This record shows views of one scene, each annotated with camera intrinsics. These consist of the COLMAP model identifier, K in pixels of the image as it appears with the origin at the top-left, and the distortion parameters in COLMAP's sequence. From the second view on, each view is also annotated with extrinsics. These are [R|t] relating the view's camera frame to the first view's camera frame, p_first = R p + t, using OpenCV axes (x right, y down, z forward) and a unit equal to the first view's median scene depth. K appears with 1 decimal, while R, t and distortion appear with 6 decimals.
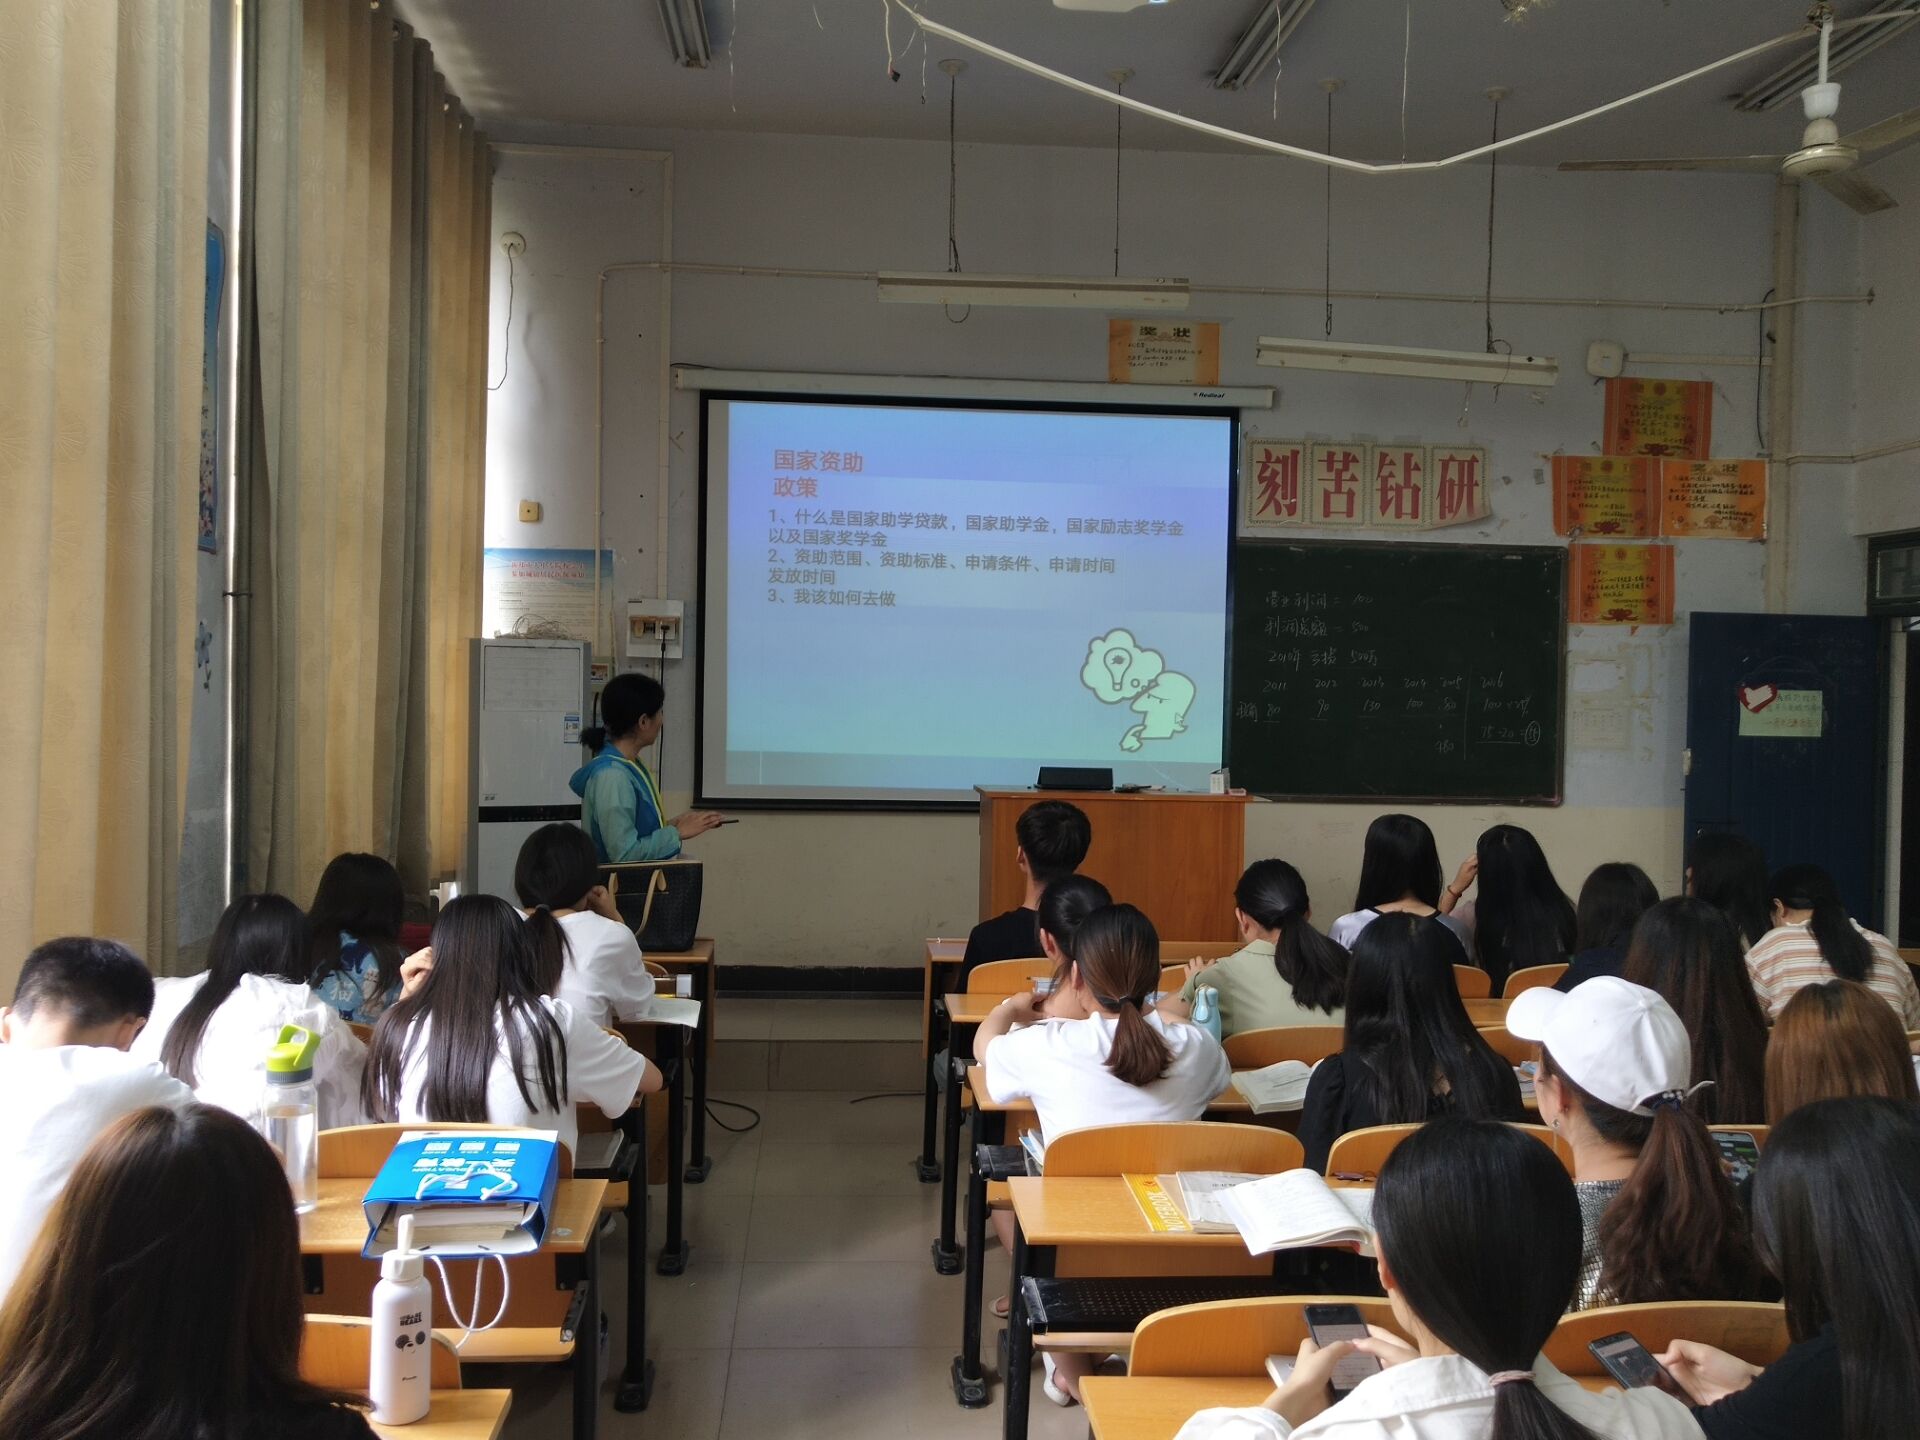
lens RADIAL K [[1607.8, 0, 950.9], [0, 1607.8, 709.3], [0, 0, 1]] dist [-0.012858, 0.018651]
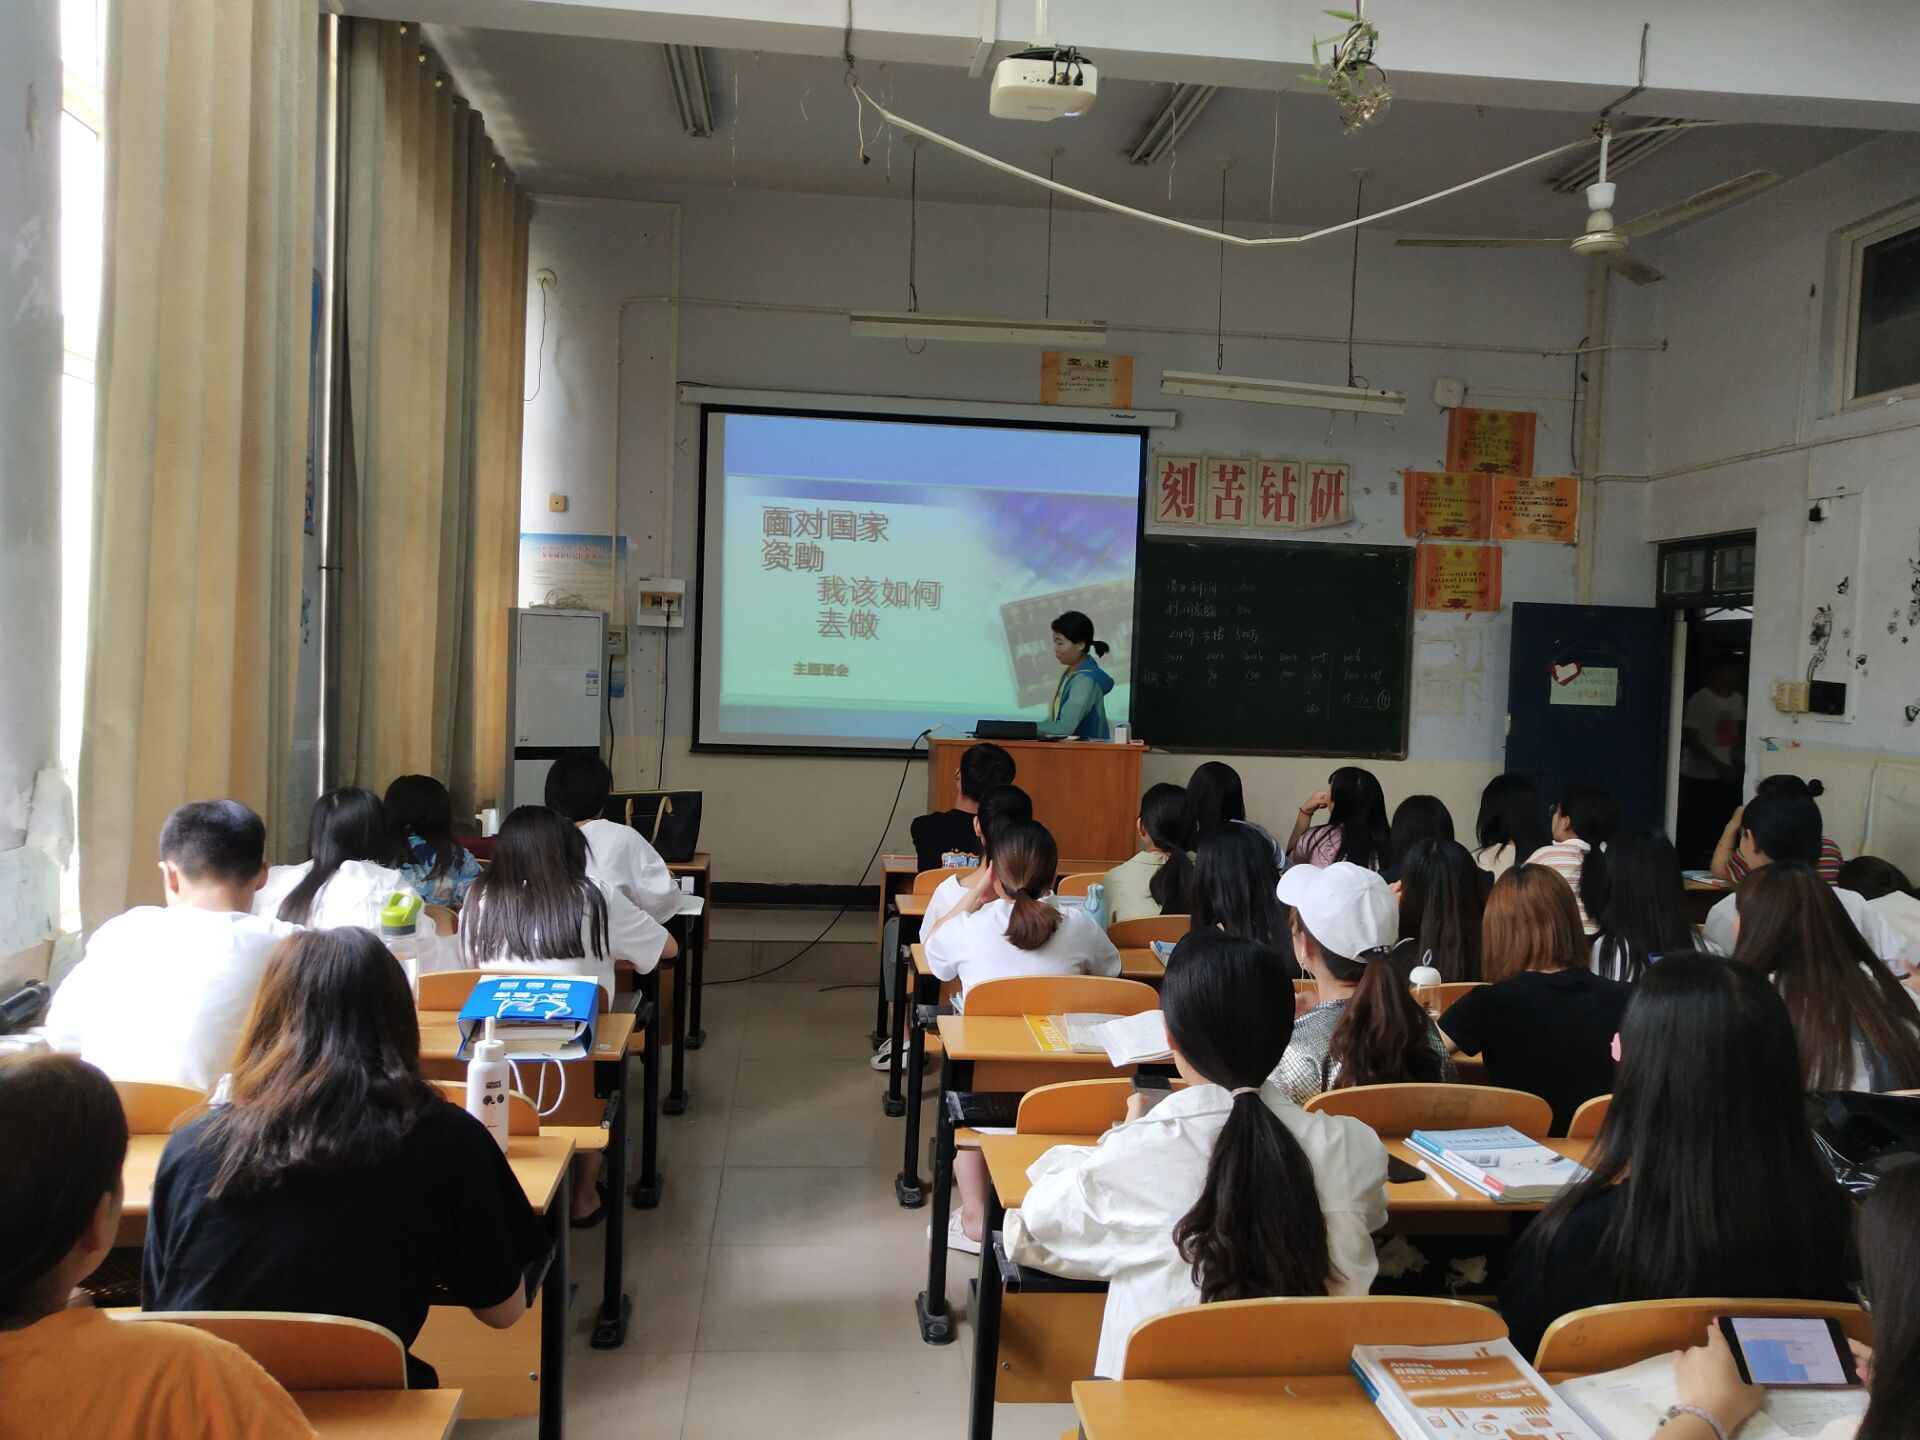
lens RADIAL K [[1607.8, 0, 957.3], [0, 1607.8, 727.8], [0, 0, 1]] dist [-0.012858, 0.018651]
pose [[0.999667, 0.014269, 0.021496, 0.014134], [-0.014689, 0.999702, 0.019504, 0.018634], [-0.021212, -0.019813, 0.999579, -0.228752]]
